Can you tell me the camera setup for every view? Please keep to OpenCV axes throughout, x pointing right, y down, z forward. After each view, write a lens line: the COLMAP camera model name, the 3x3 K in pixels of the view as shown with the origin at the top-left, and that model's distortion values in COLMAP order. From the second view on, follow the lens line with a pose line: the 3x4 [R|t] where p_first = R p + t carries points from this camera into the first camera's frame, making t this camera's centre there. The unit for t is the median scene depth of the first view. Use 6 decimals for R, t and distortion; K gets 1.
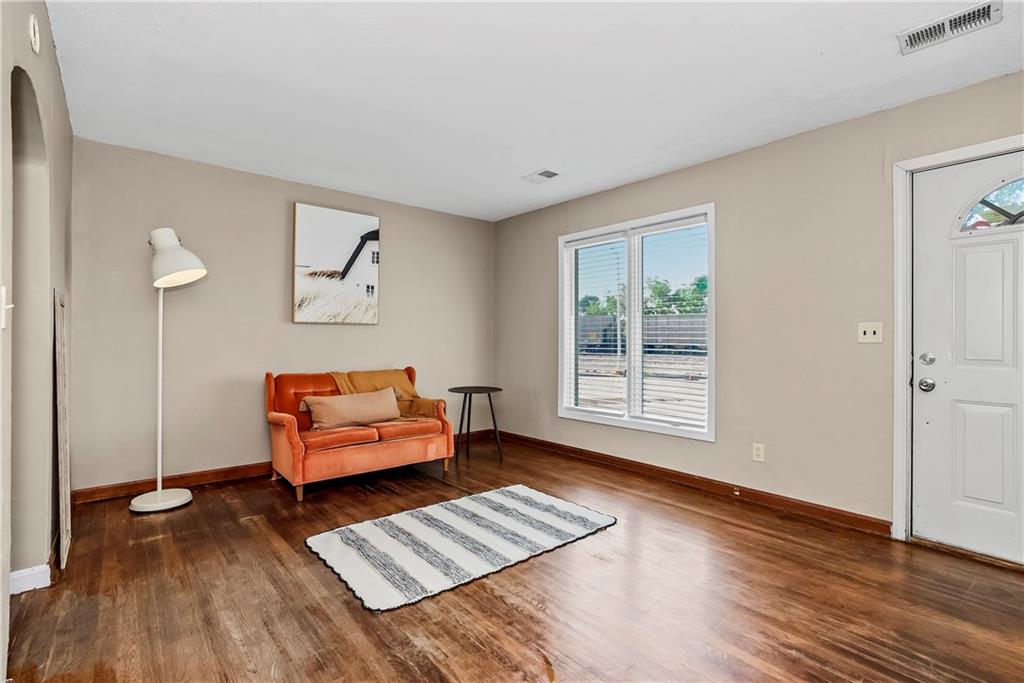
lens RADIAL K [[473.5, 0, 514.0], [0, 473.5, 342.6], [0, 0, 1]] dist [-0.031821, 0.000775]
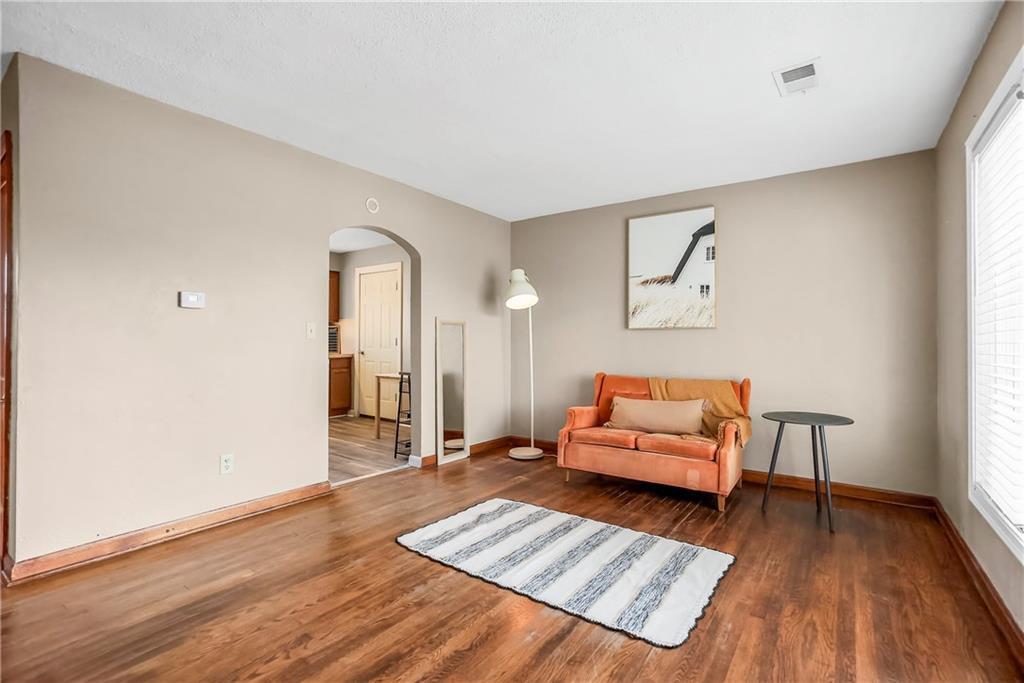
lens RADIAL K [[473.5, 0, 514.0], [0, 473.5, 342.6], [0, 0, 1]] dist [-0.031821, 0.000775]
pose [[0.229942, -0.003523, -0.973198, 0.665376], [-0.011984, 0.999907, -0.006451, -0.000975], [0.973131, 0.013147, 0.229879, 0.591996]]
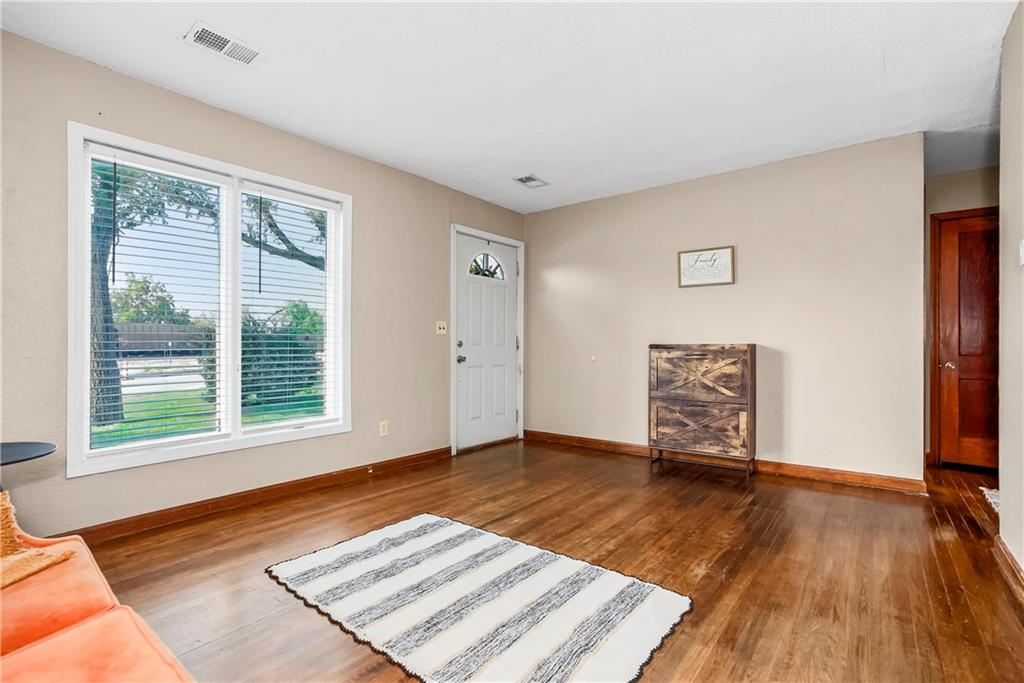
lens RADIAL K [[473.5, 0, 514.0], [0, 473.5, 342.6], [0, 0, 1]] dist [-0.031821, 0.000775]
pose [[-0.191606, 0.000950, 0.981471, -0.686178], [0.007737, 0.999970, 0.000543, 0.023375], [-0.981441, 0.007697, -0.191607, 0.900493]]
